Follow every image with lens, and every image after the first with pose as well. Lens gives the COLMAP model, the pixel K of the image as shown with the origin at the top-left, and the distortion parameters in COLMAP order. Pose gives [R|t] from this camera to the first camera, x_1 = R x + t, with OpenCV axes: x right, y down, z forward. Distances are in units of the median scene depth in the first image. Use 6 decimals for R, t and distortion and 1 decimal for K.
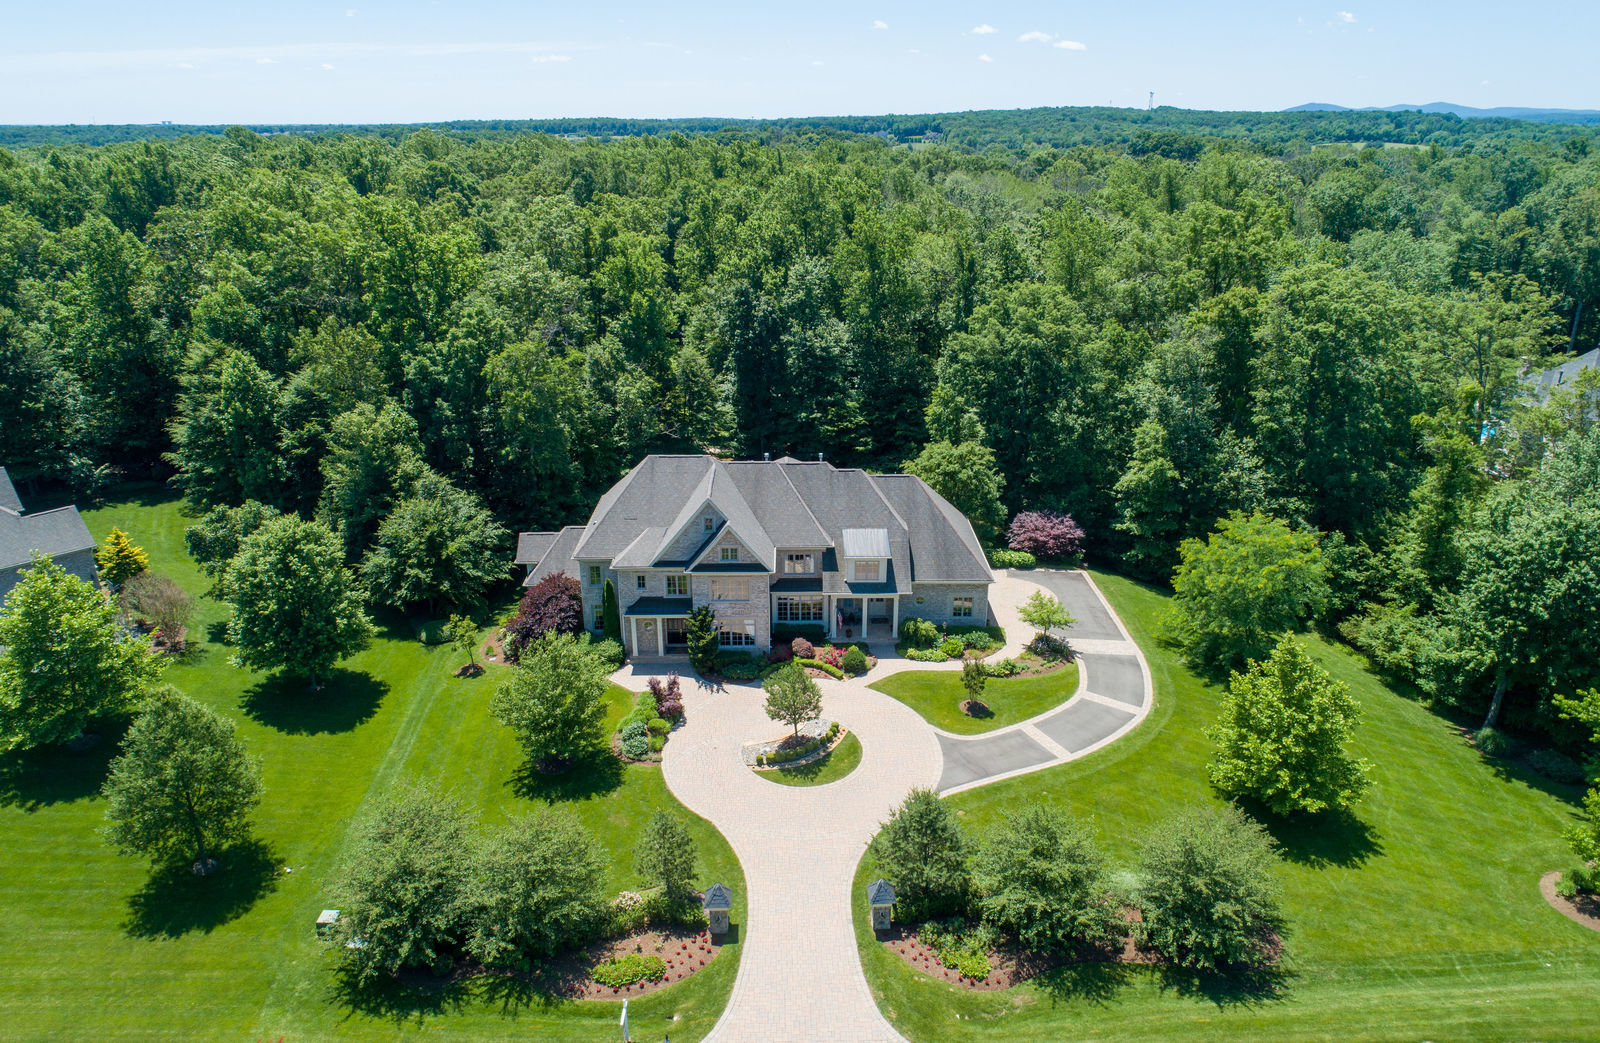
lens RADIAL K [[1069.4, 0, 810.9], [0, 1069.4, 527.4], [0, 0, 1]] dist [-0.000955, 0.001792]
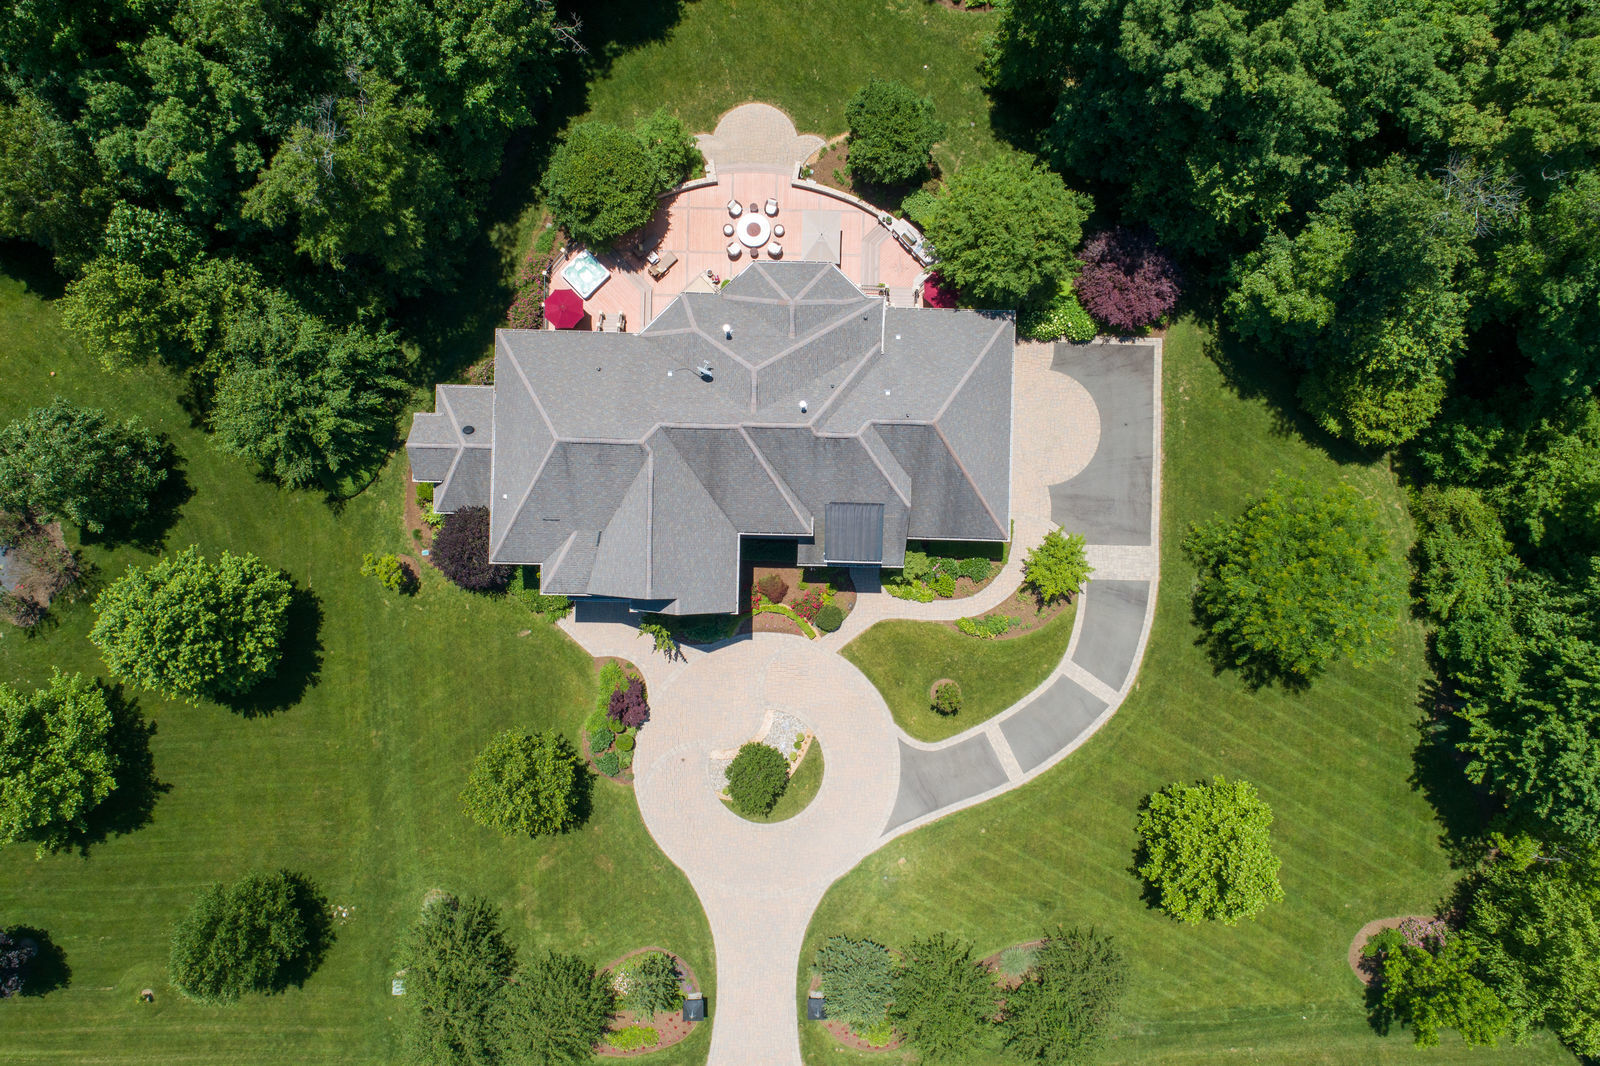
lens RADIAL K [[1066.8, 0, 808.5], [0, 1066.8, 540.1], [0, 0, 1]] dist [0.007101, 0.005131]
pose [[0.998960, 0.043633, 0.013260, 0.007625], [-0.028000, 0.357367, 0.933544, -0.688806], [0.035994, -0.932944, 0.358217, 0.681490]]
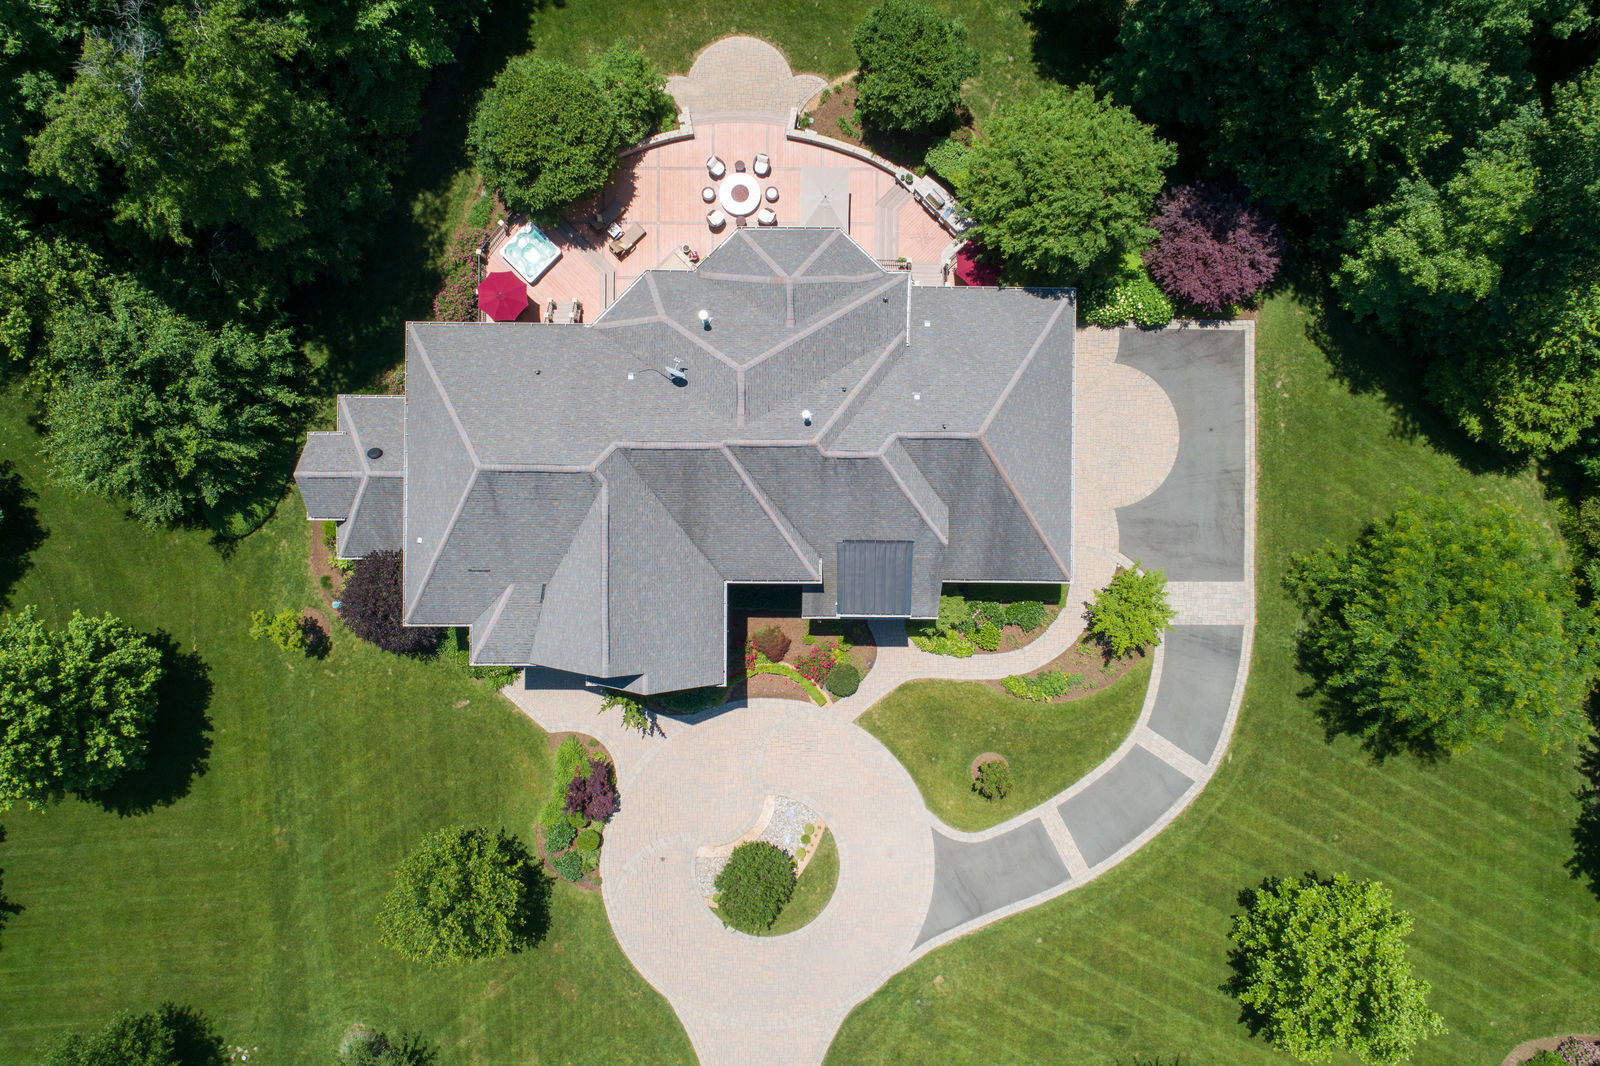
lens RADIAL K [[1066.8, 0, 801.7], [0, 1066.8, 547.0], [0, 0, 1]] dist [0.007101, 0.005131]
pose [[0.999628, 0.026920, 0.004334, 0.006888], [-0.013492, 0.350229, 0.936567, -0.538138], [0.023694, -0.936277, 0.350462, 0.768618]]
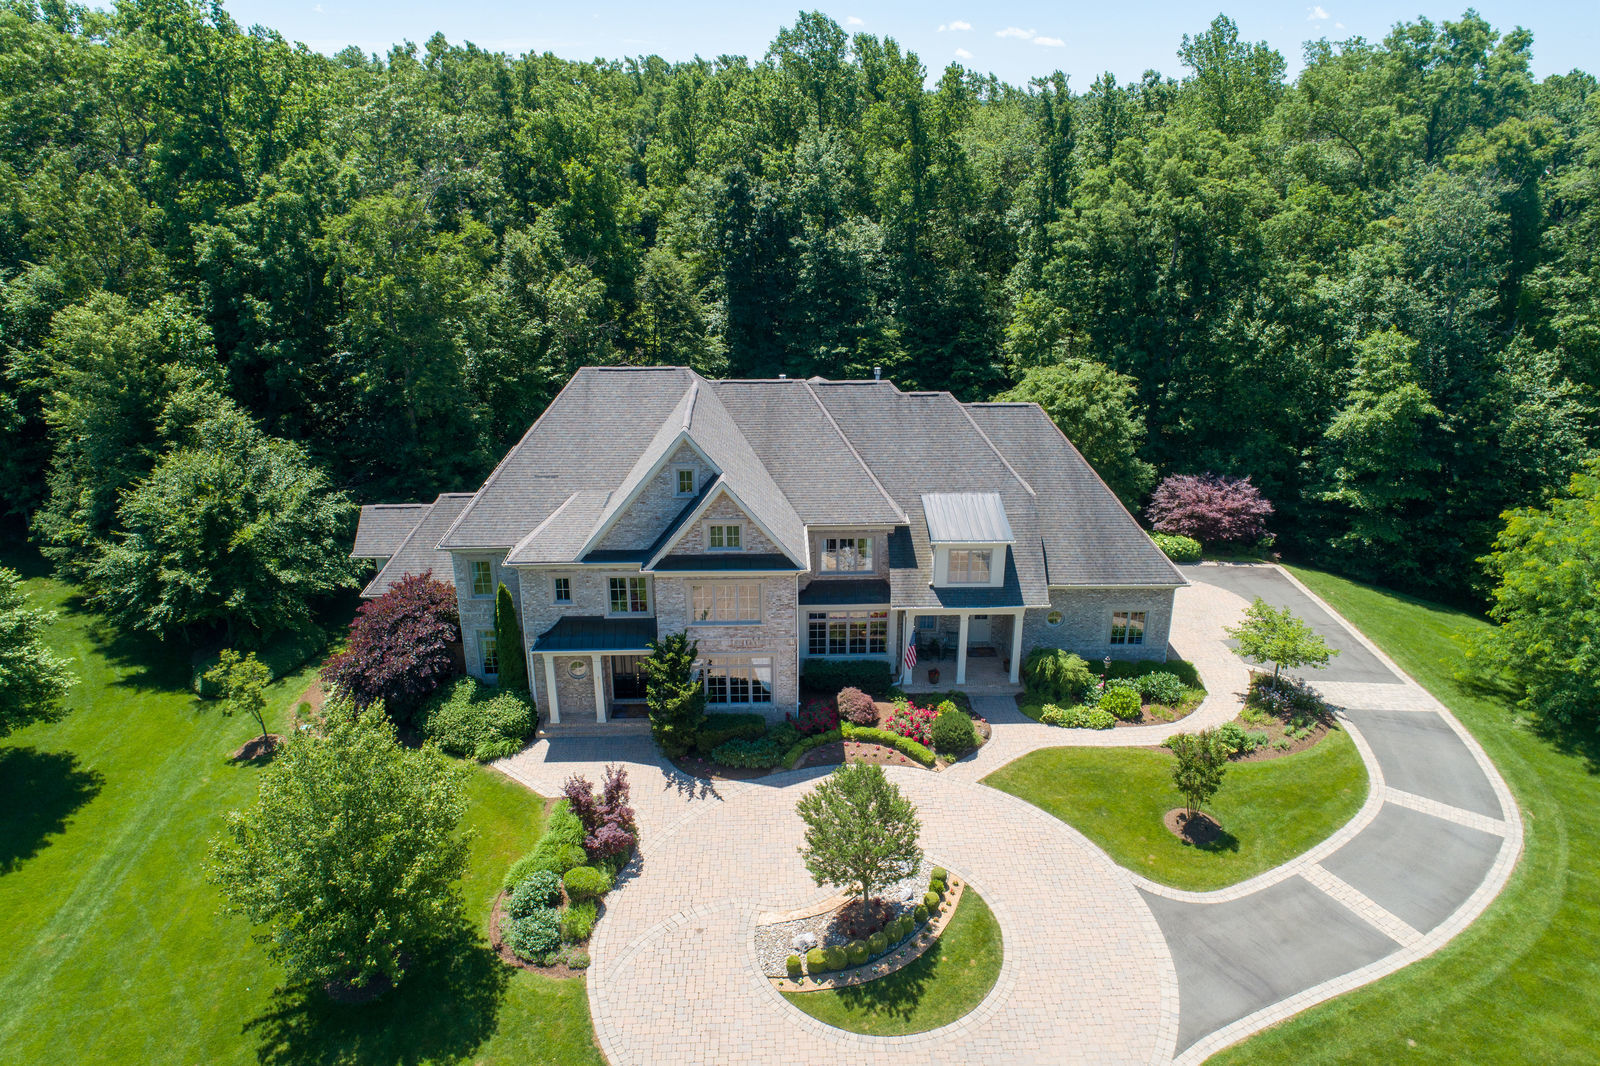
lens RADIAL K [[1066.8, 0, 810.7], [0, 1066.8, 534.4], [0, 0, 1]] dist [0.007101, 0.005131]
pose [[0.999888, -0.006197, 0.013610, -0.036254], [0.006082, 0.999945, 0.008514, 0.017464], [-0.013662, -0.008431, 0.999871, 0.419969]]
